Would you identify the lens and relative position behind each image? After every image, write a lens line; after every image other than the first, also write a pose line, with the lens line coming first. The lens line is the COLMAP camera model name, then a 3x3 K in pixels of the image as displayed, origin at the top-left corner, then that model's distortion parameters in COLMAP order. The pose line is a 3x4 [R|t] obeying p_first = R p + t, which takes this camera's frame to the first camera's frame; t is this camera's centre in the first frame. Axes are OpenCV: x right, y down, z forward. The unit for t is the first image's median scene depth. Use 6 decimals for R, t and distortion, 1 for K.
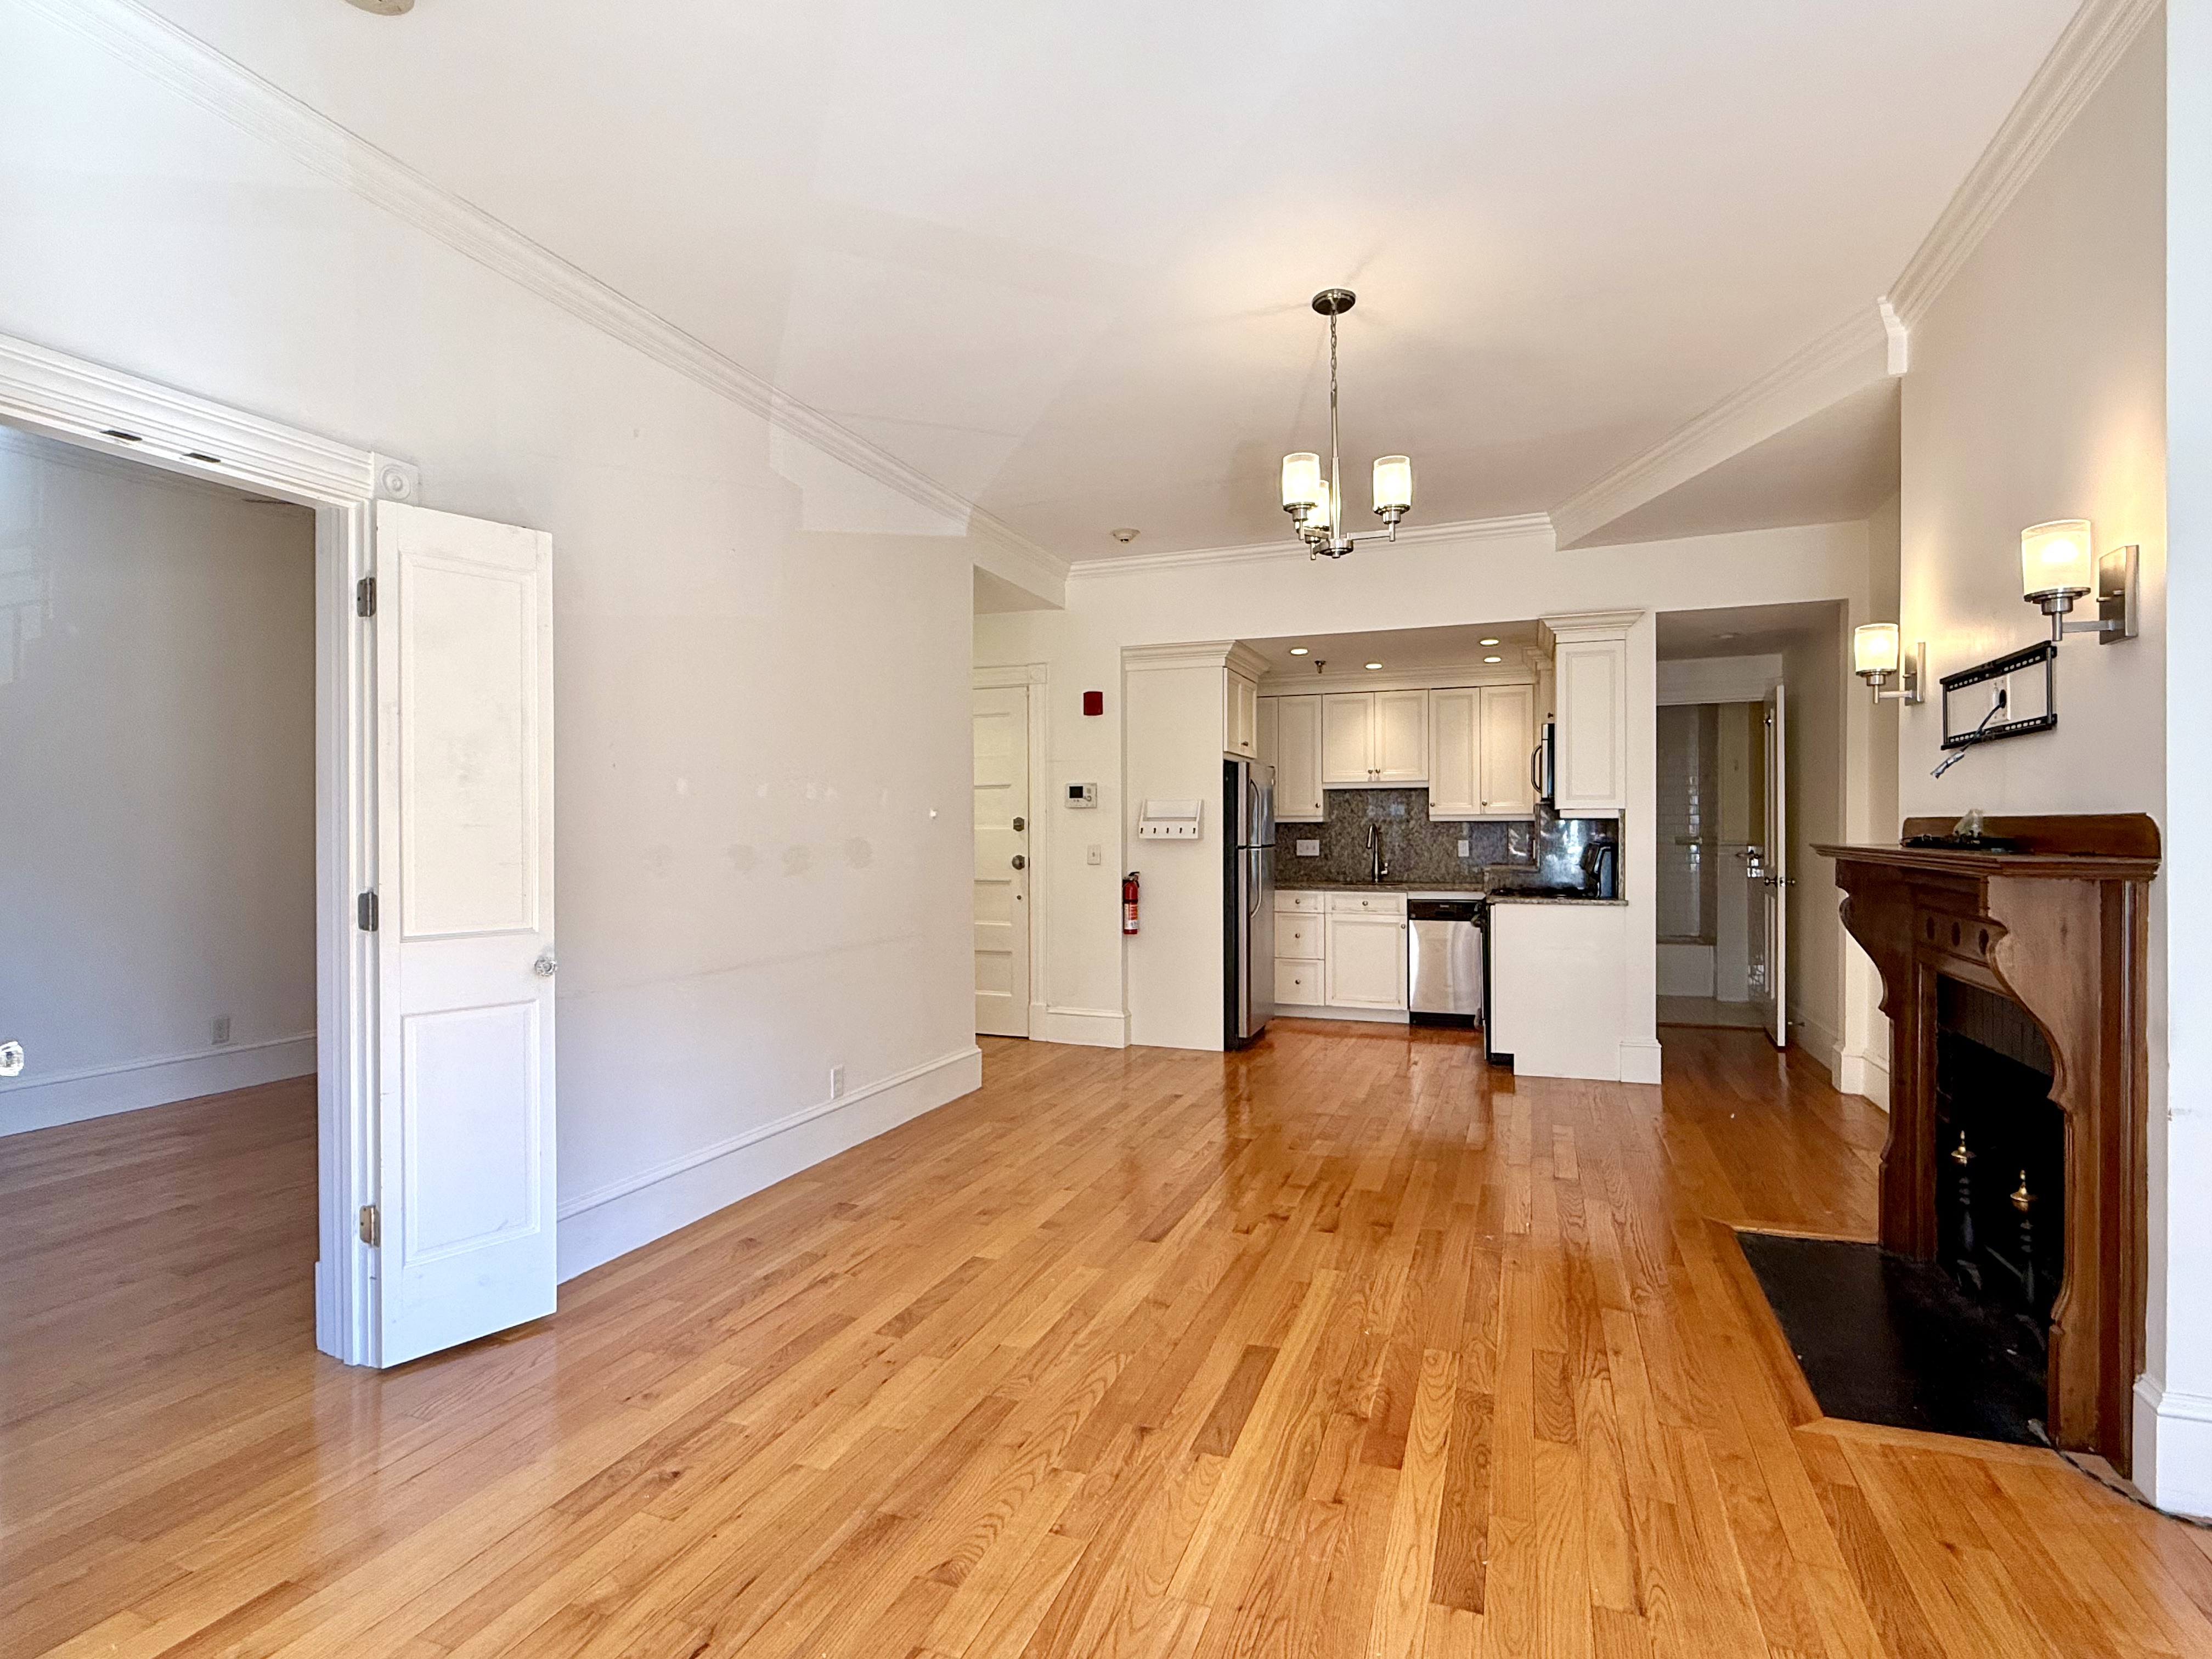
lens RADIAL K [[1105.7, 0, 1107.1], [0, 1105.7, 829.6], [0, 0, 1]] dist [-0.000275, 0.000289]
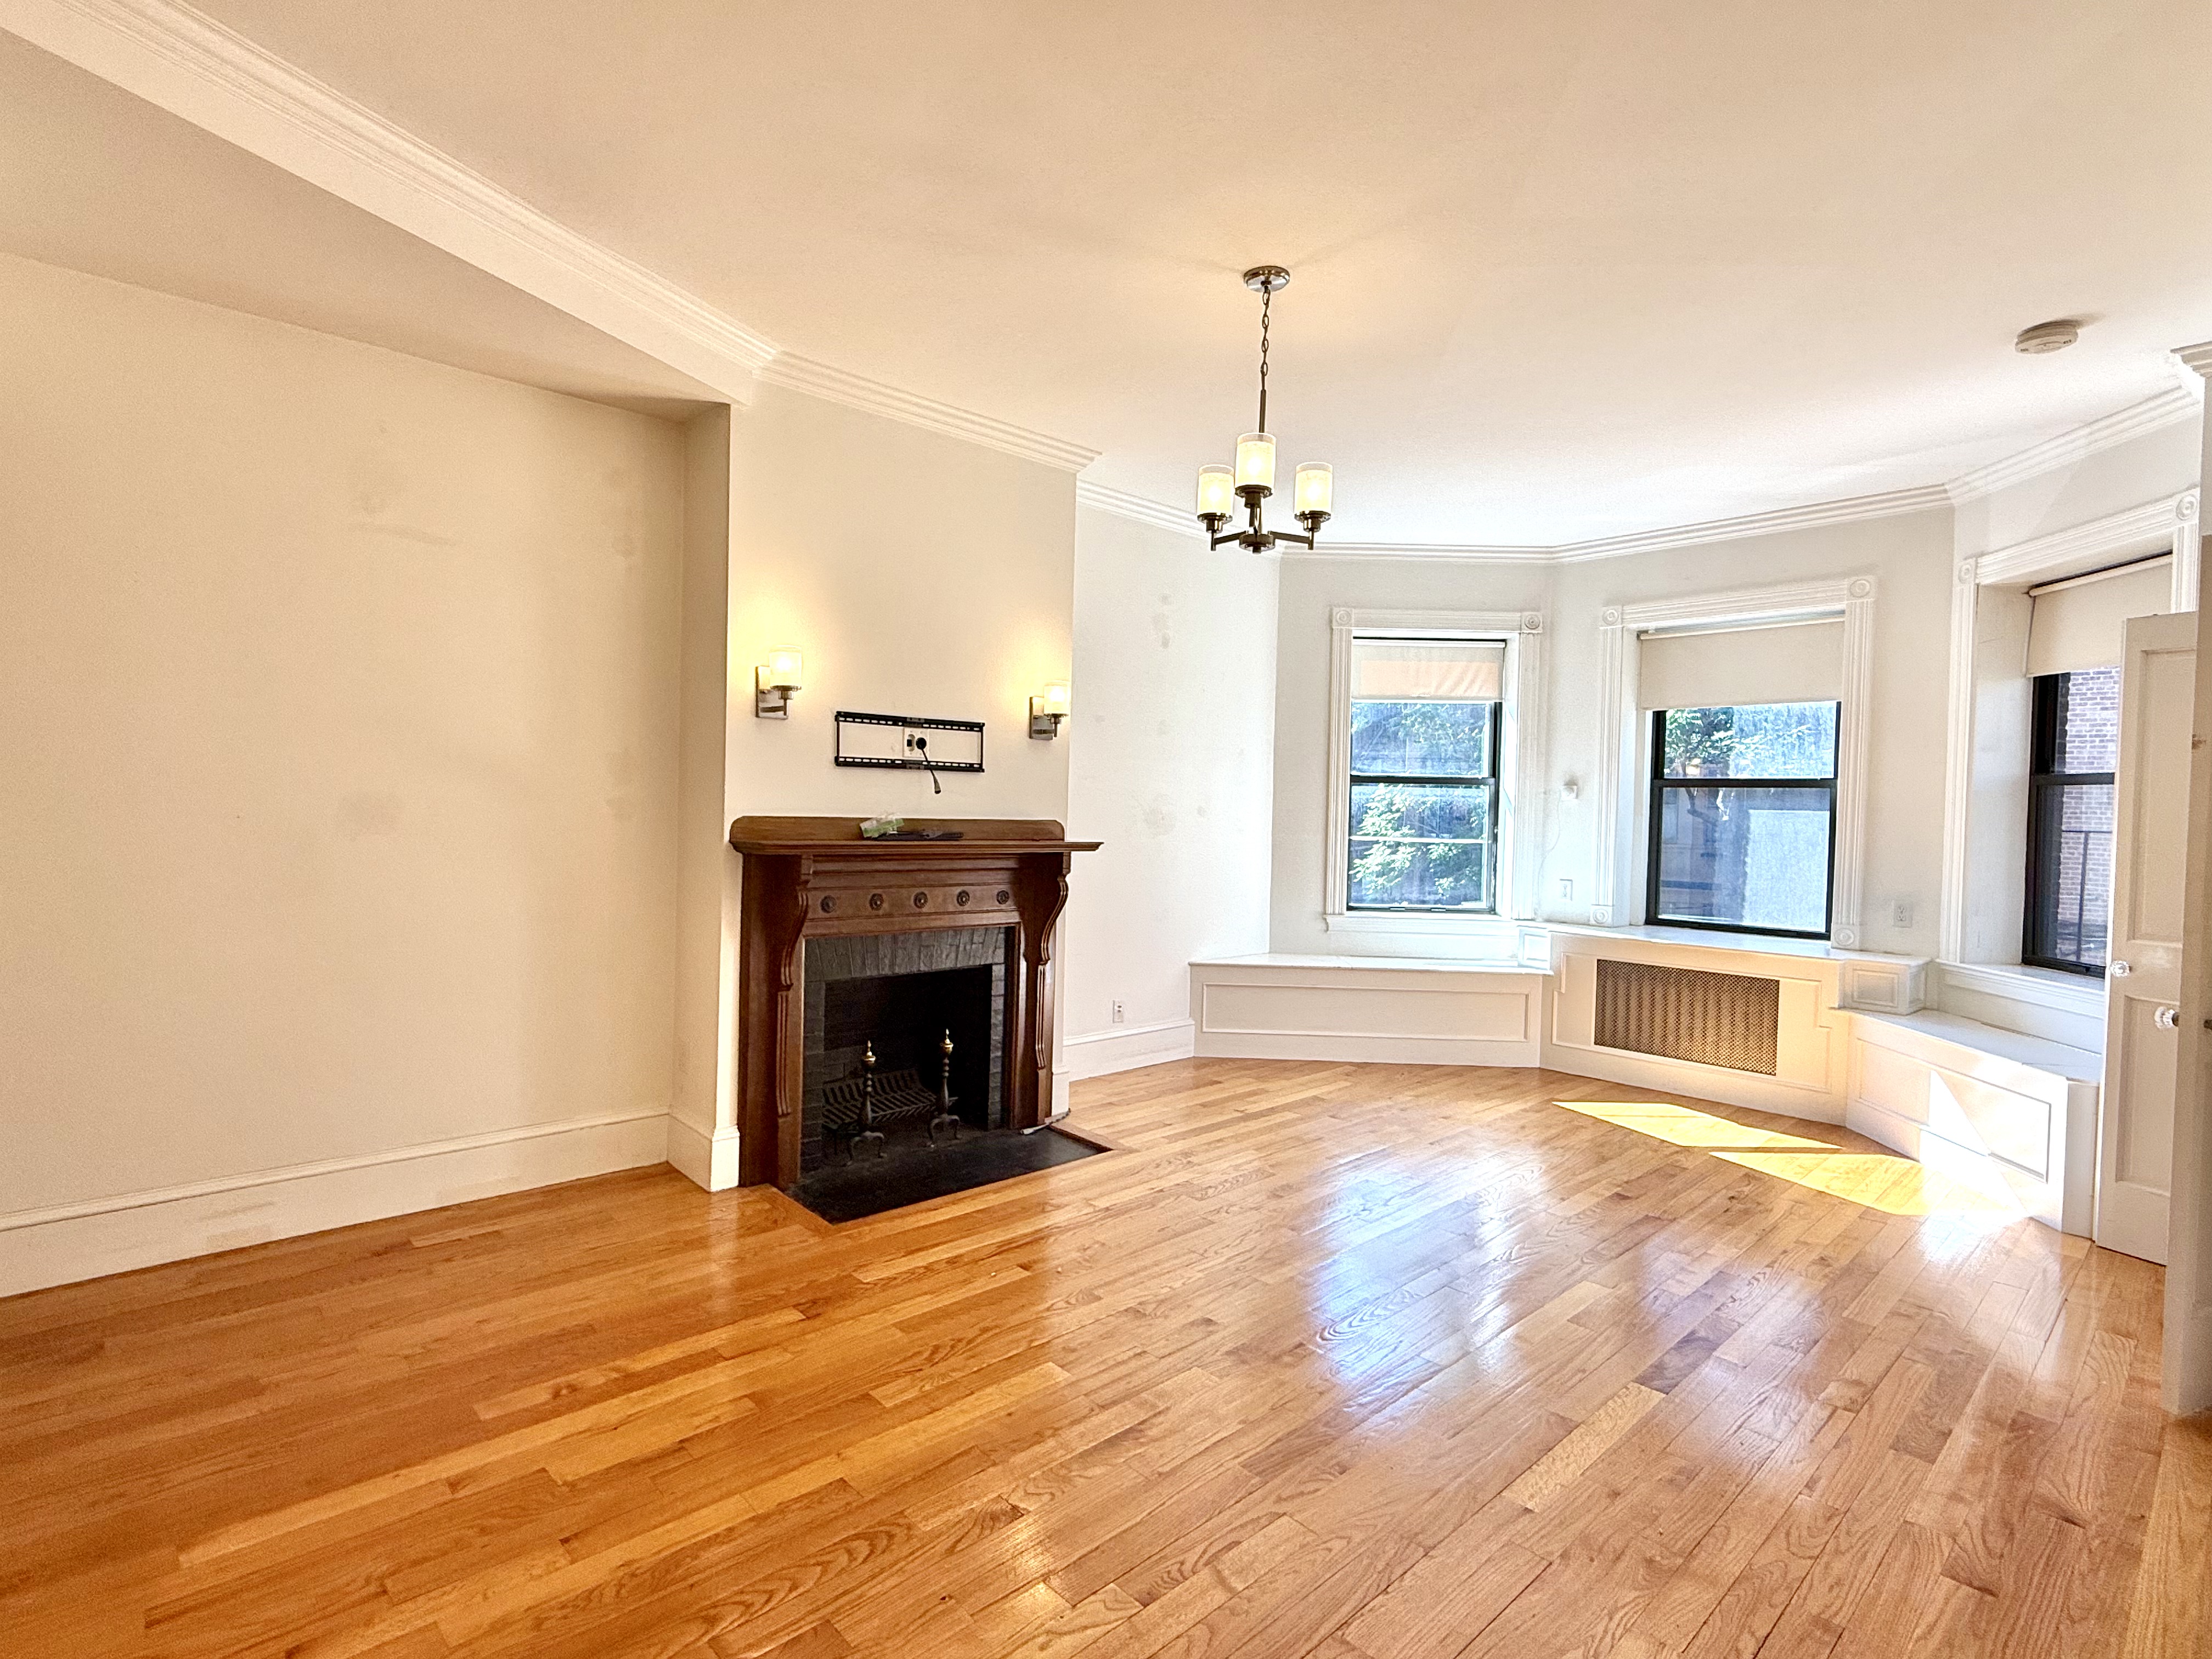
lens RADIAL K [[1105.7, 0, 1107.1], [0, 1105.7, 829.6], [0, 0, 1]] dist [-0.000275, 0.000289]
pose [[-0.897123, -0.028029, 0.440891, -0.095482], [-0.020768, 0.999558, 0.021288, -0.028493], [-0.441292, 0.009942, -0.897308, 1.843785]]
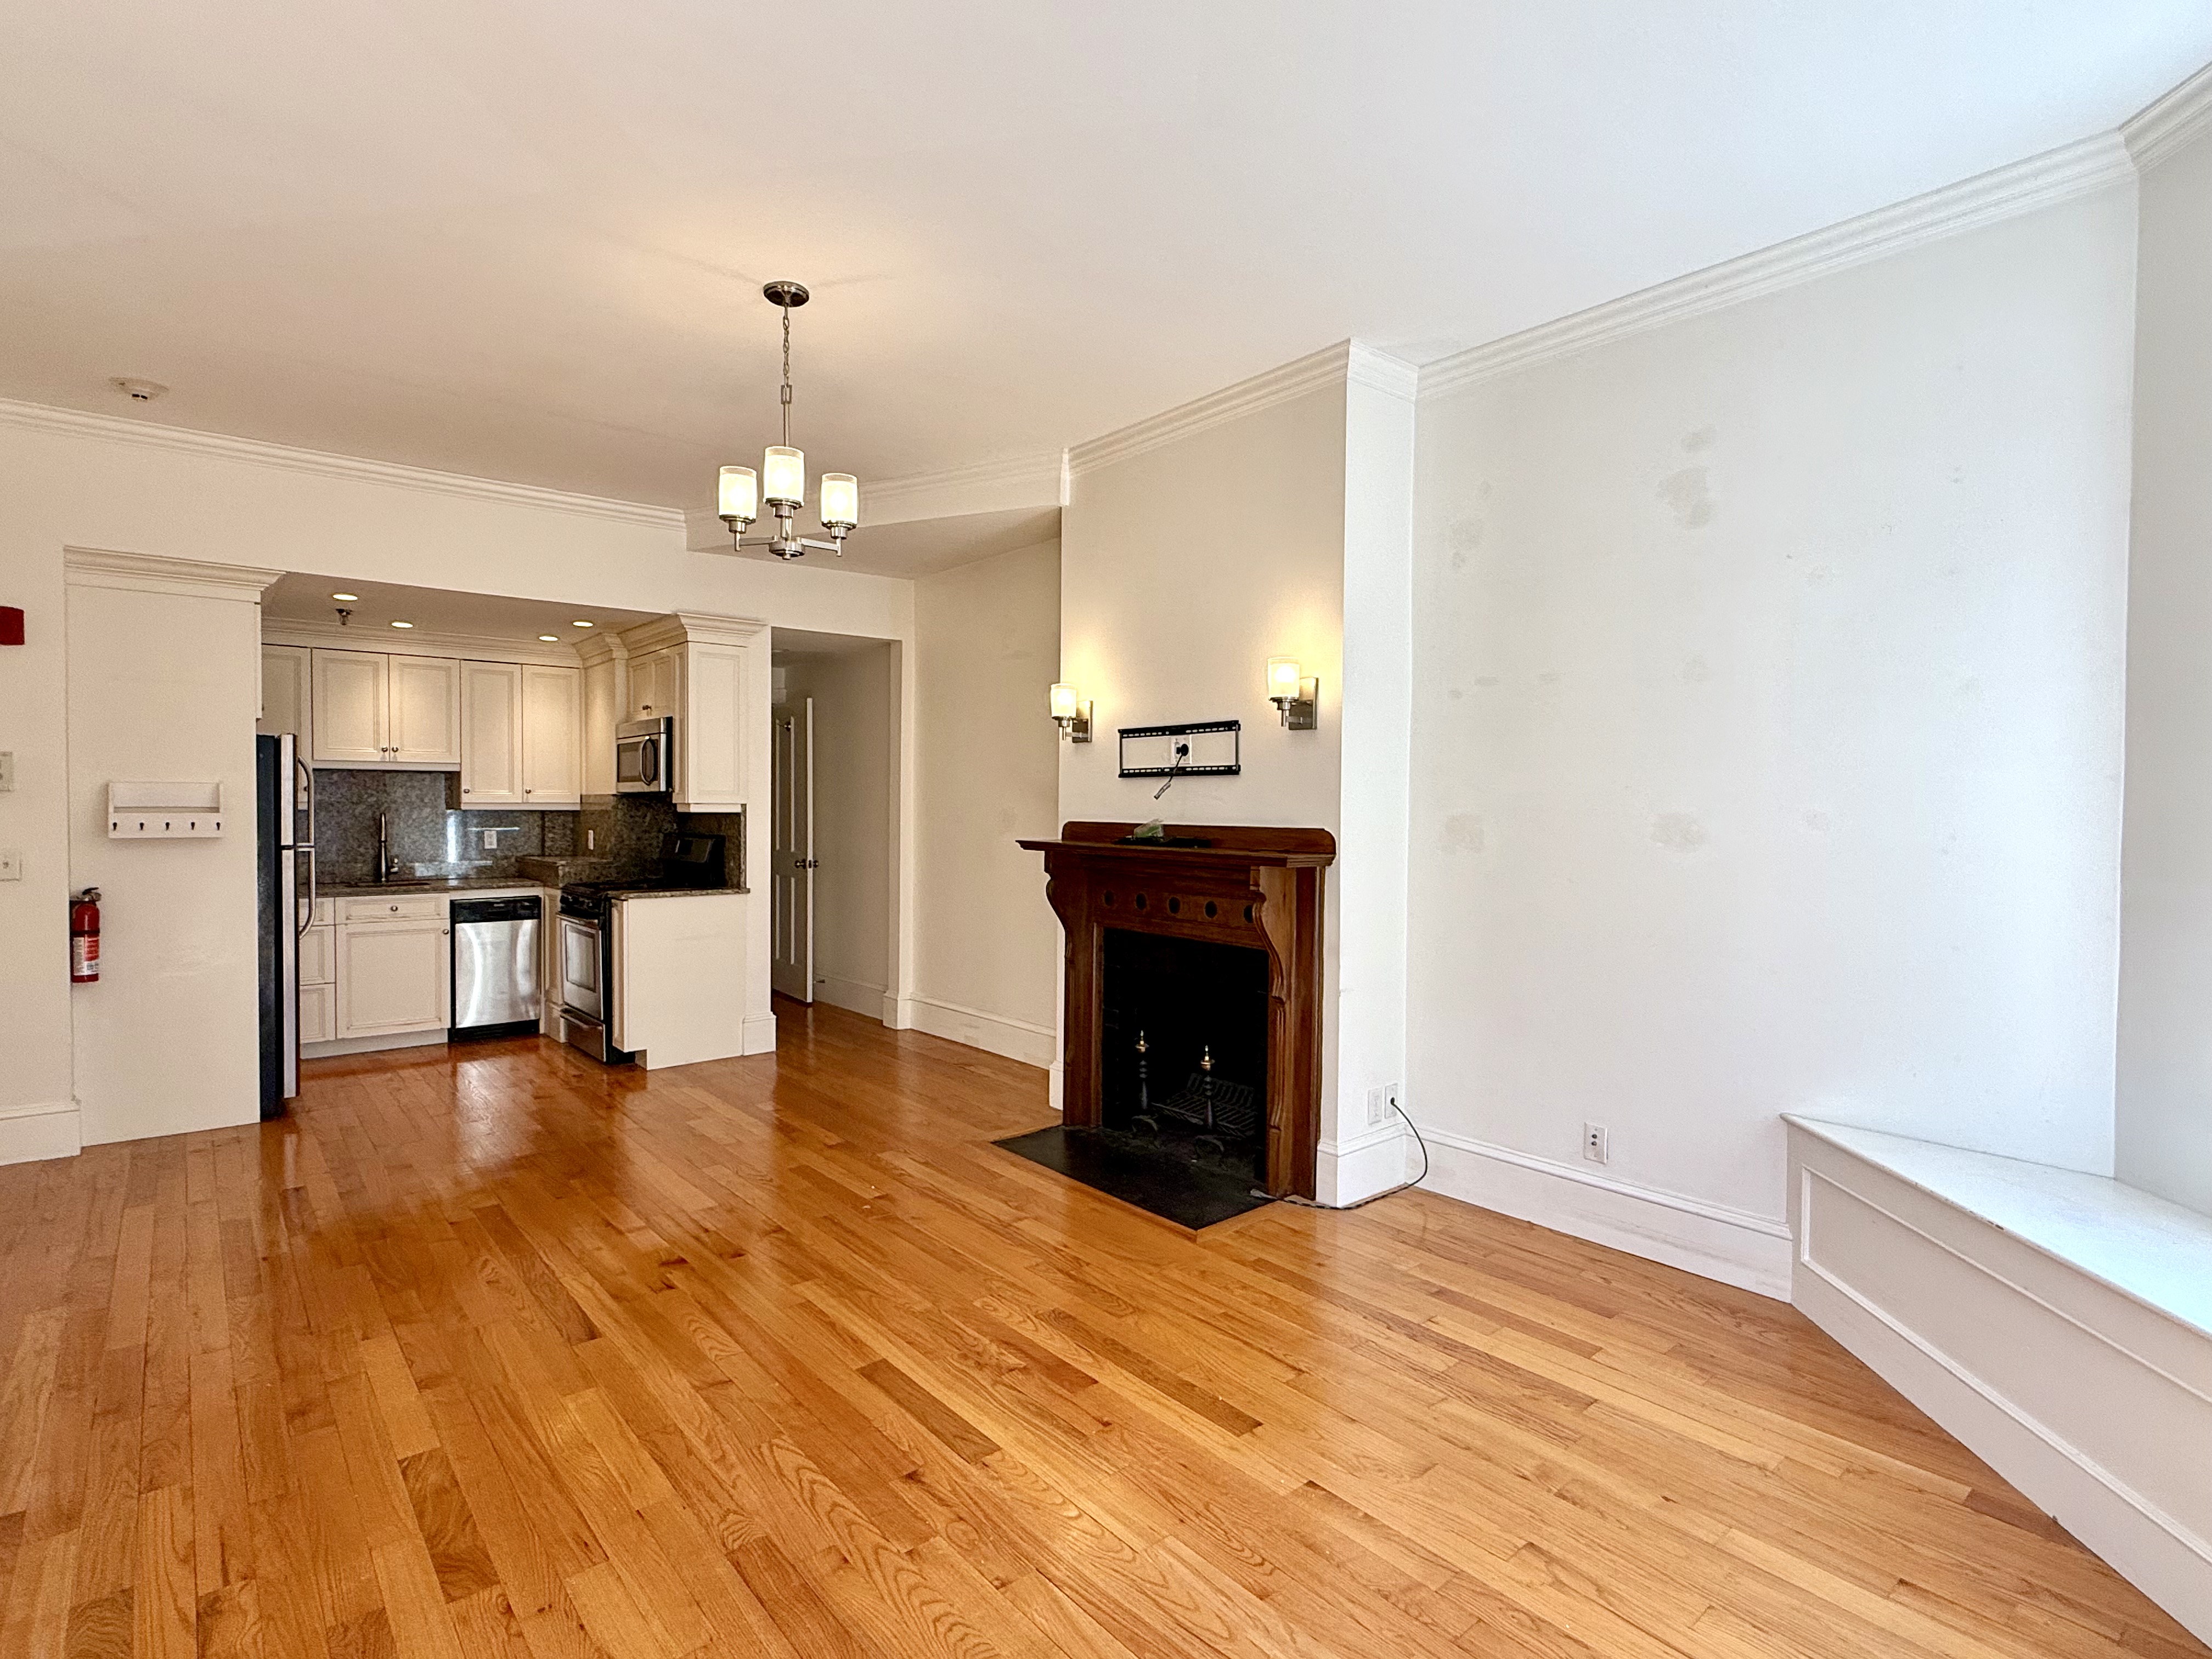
lens RADIAL K [[1105.7, 0, 1107.1], [0, 1105.7, 829.6], [0, 0, 1]] dist [-0.000275, 0.000289]
pose [[0.485336, -0.013873, 0.874218, -0.495837], [-0.007675, 0.999768, 0.020126, -0.029201], [-0.874294, -0.016478, 0.485117, 0.269655]]
